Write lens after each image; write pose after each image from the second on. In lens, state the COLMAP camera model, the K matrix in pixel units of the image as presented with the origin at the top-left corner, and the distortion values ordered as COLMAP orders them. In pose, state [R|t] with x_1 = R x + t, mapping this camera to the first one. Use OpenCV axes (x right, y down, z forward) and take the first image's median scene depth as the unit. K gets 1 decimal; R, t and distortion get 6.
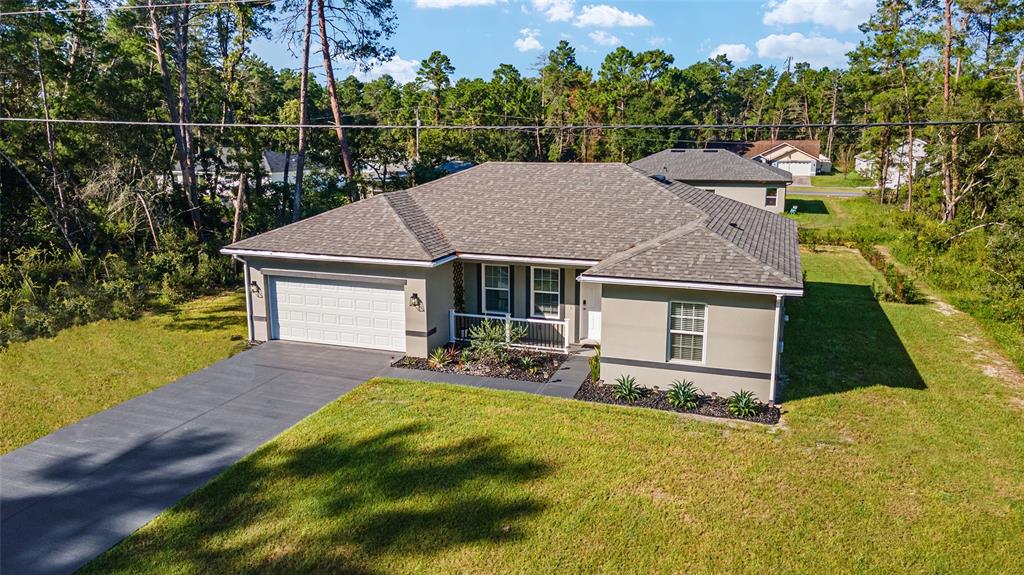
lens RADIAL K [[780.0, 0, 513.9], [0, 780.0, 285.4], [0, 0, 1]] dist [0.026310, 0.081812]
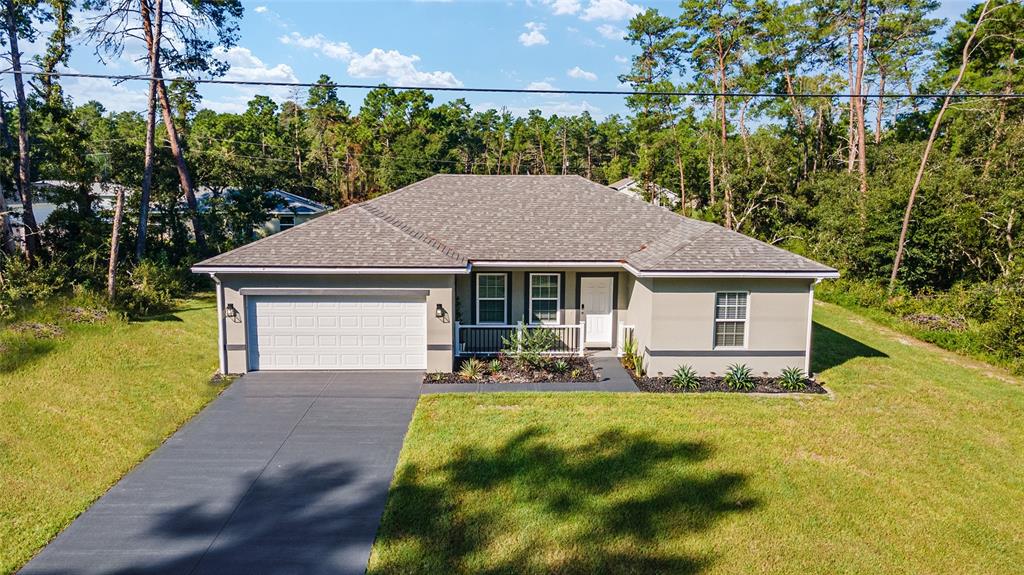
lens RADIAL K [[780.0, 0, 513.9], [0, 780.0, 285.4], [0, 0, 1]] dist [0.026310, 0.081812]
pose [[0.928643, -0.044006, 0.368354, -0.385410], [0.064519, 0.996966, -0.043553, 0.034536], [-0.365320, 0.064212, 0.928665, 0.090329]]
